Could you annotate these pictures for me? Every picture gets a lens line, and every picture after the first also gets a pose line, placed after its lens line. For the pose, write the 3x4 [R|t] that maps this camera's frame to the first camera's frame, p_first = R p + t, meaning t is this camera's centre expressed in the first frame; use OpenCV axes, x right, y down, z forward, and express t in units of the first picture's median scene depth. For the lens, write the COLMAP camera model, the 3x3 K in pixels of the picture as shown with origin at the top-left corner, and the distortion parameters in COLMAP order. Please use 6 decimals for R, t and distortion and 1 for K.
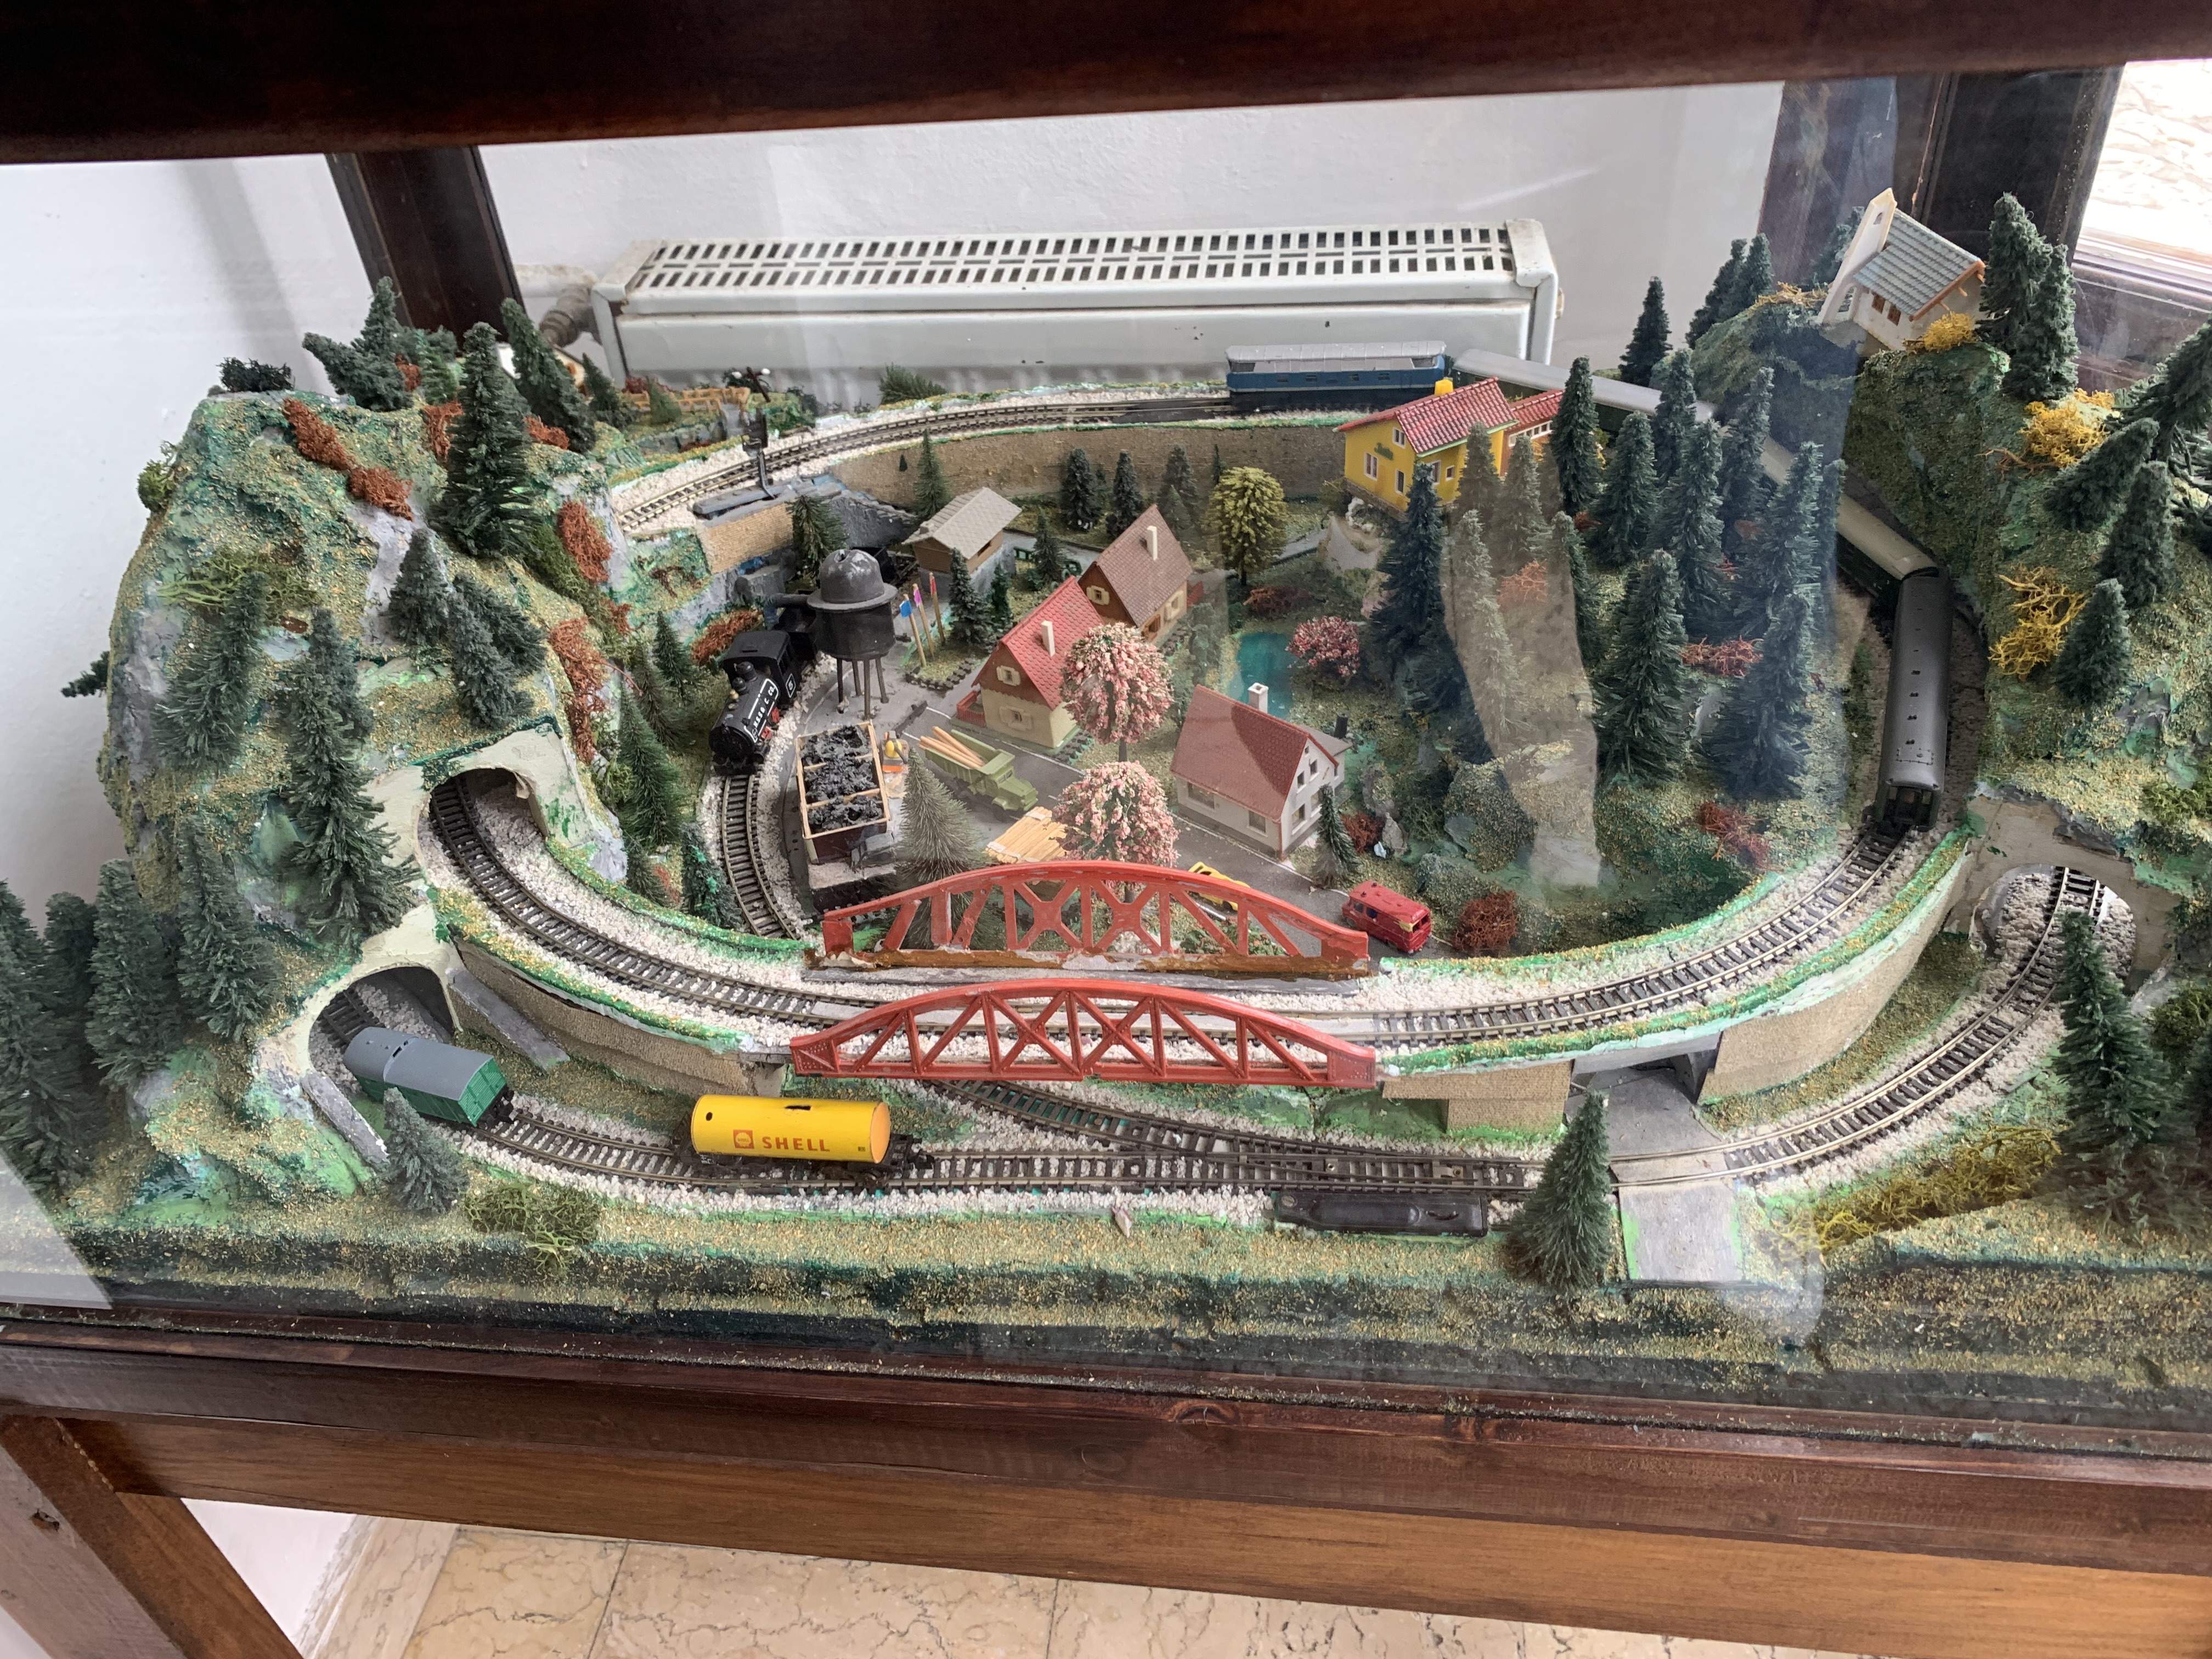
lens RADIAL K [[1726.0, 0, 1111.6], [0, 1726.0, 813.1], [0, 0, 1]] dist [0.028345, -0.065162]
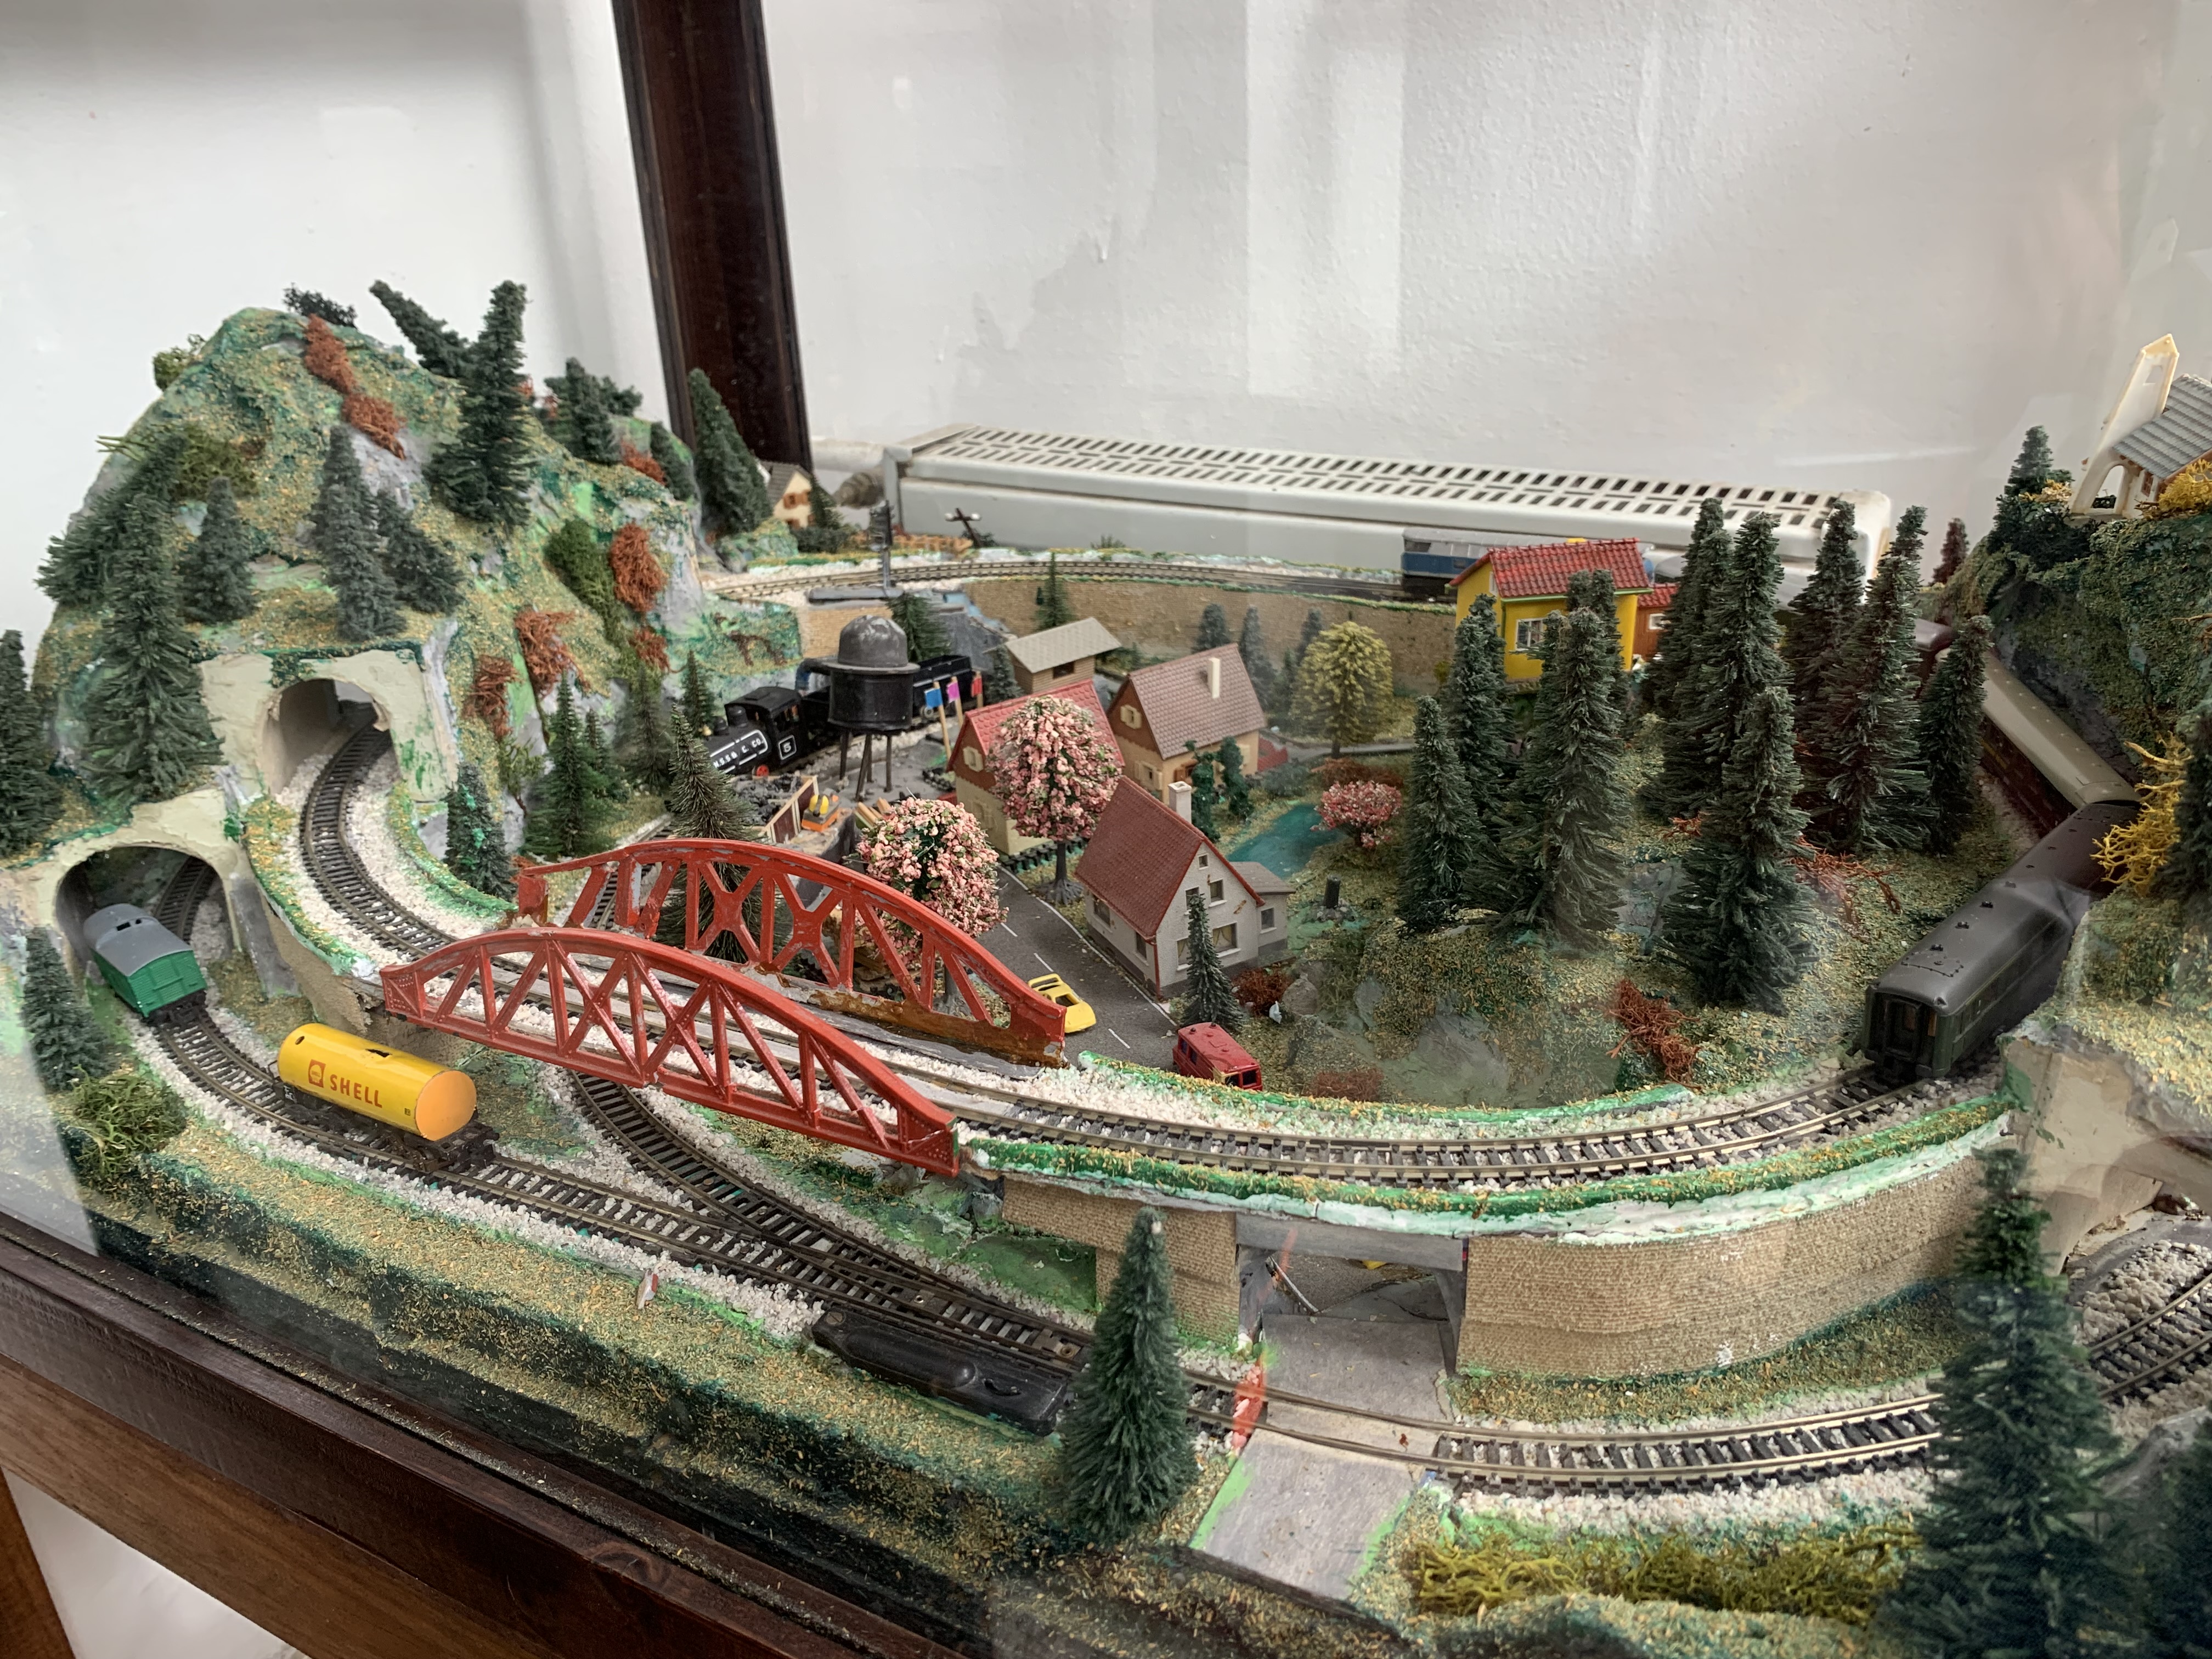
lens RADIAL K [[1726.0, 0, 1122.3], [0, 1726.0, 831.5], [0, 0, 1]] dist [0.028345, -0.065162]
pose [[0.920986, 0.185563, -0.342567, 0.395572], [-0.262054, 0.945710, -0.192253, 0.128450], [0.288293, 0.266833, 0.919612, 0.285009]]
